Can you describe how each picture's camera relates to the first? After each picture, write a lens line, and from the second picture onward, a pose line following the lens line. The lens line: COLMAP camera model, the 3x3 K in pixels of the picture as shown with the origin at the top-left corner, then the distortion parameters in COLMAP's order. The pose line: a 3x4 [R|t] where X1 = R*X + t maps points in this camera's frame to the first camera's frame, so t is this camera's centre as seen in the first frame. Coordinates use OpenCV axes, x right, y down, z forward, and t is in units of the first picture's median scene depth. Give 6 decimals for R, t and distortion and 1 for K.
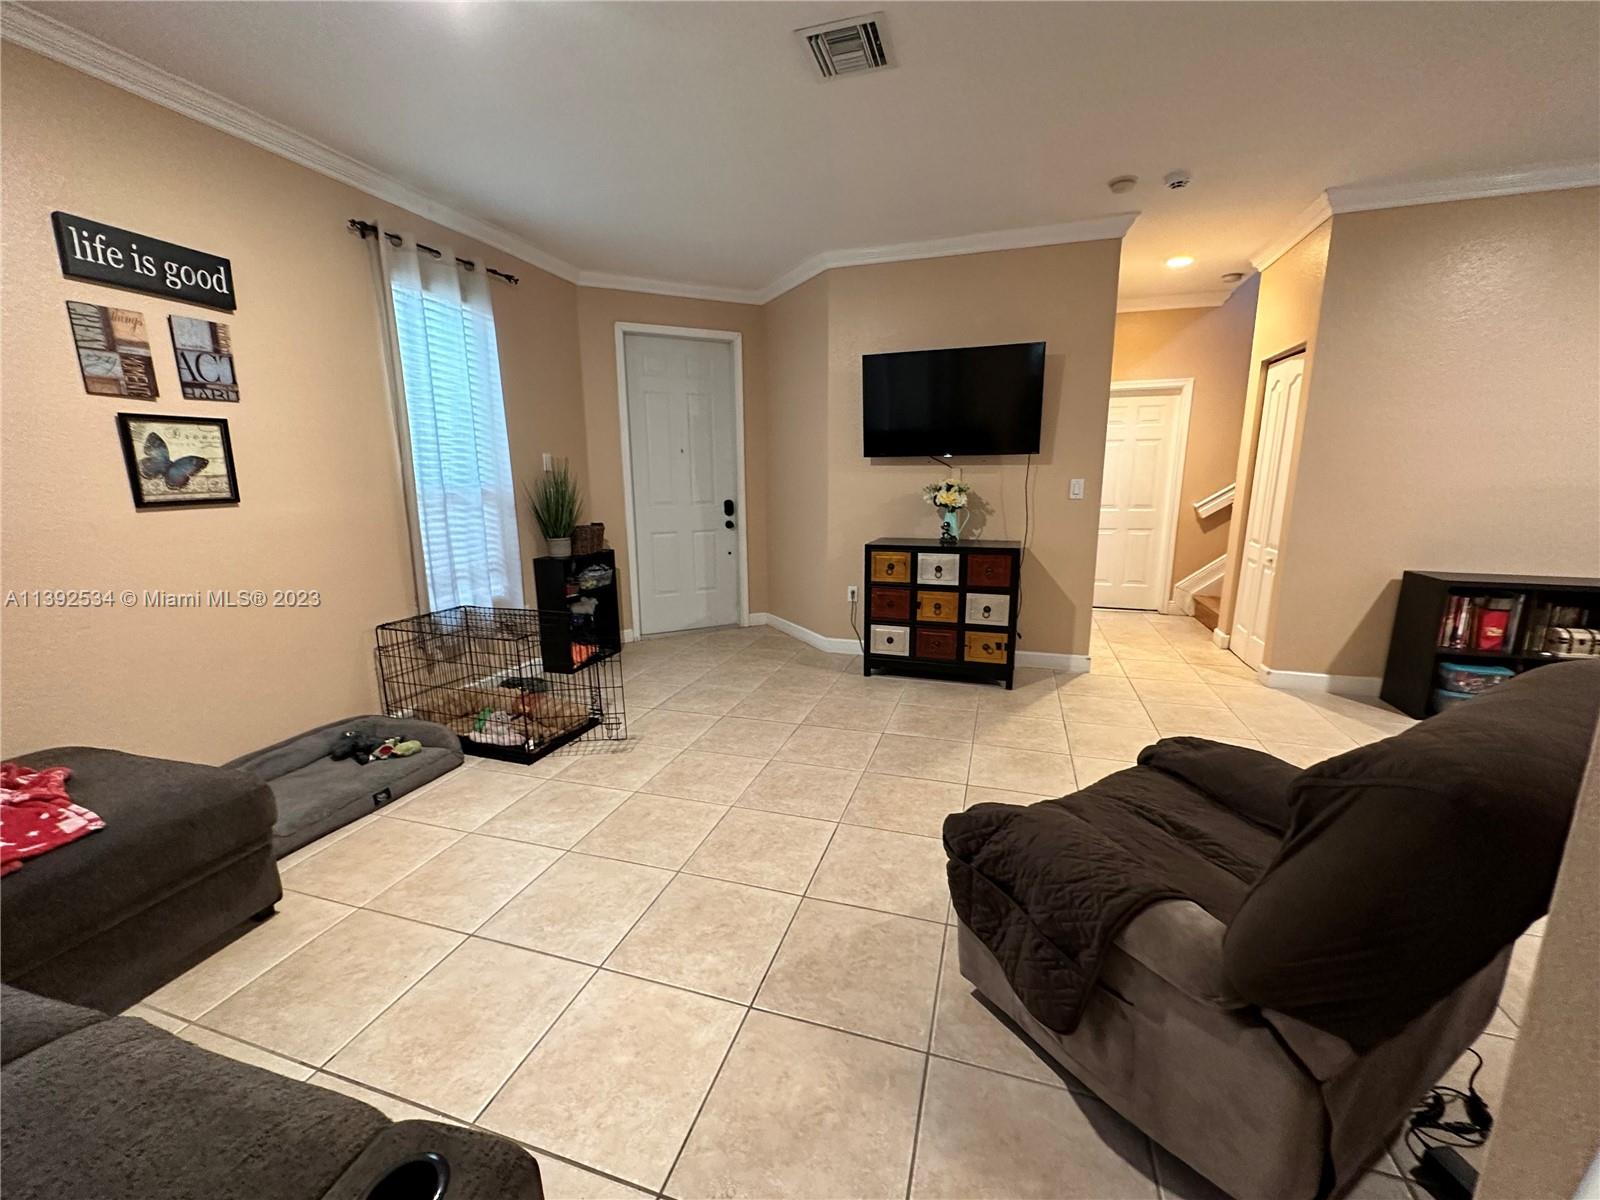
lens RADIAL K [[638.5, 0, 802.6], [0, 638.5, 597.9], [0, 0, 1]] dist [-0.001589, -0.000135]
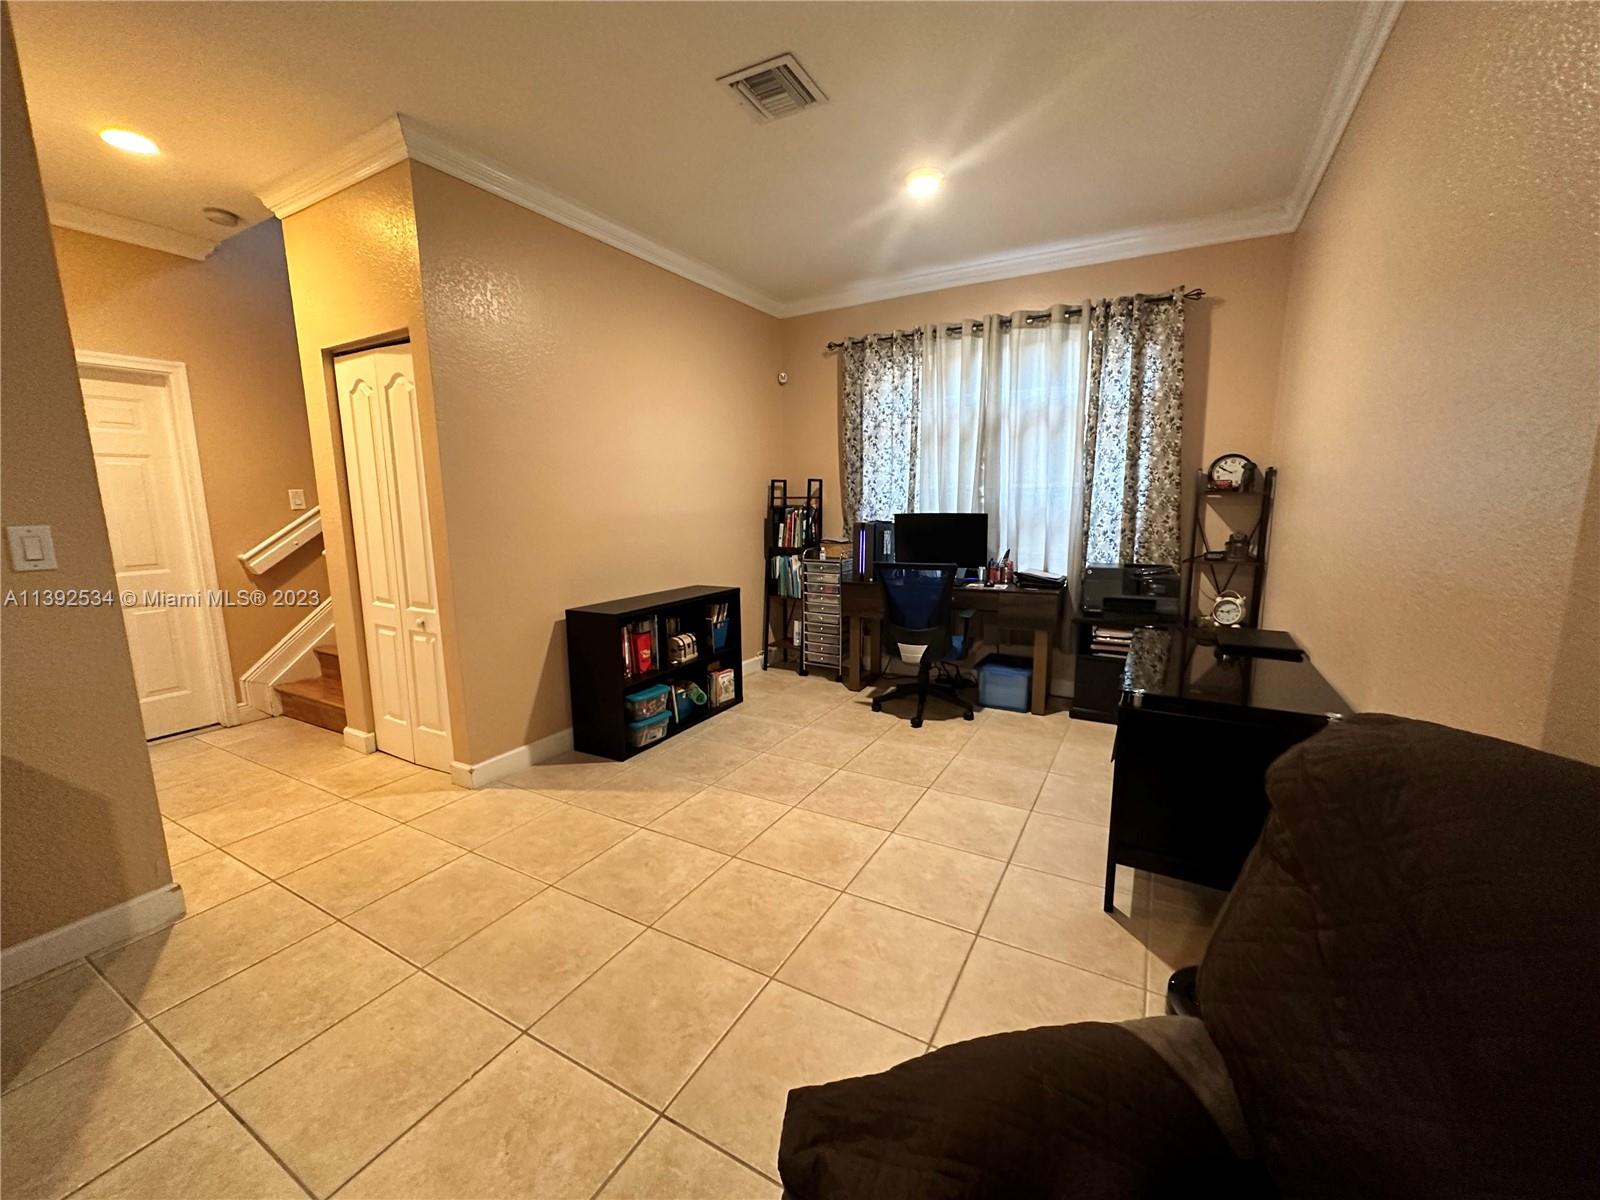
lens RADIAL K [[642.3, 0, 797.5], [0, 642.3, 598.3], [0, 0, 1]] dist [0.001124, 0.000339]
pose [[0.209959, -0.150059, 0.966126, 0.115174], [0.203801, 0.973163, 0.106862, -0.081700], [-0.956233, 0.174460, 0.234907, 0.423016]]
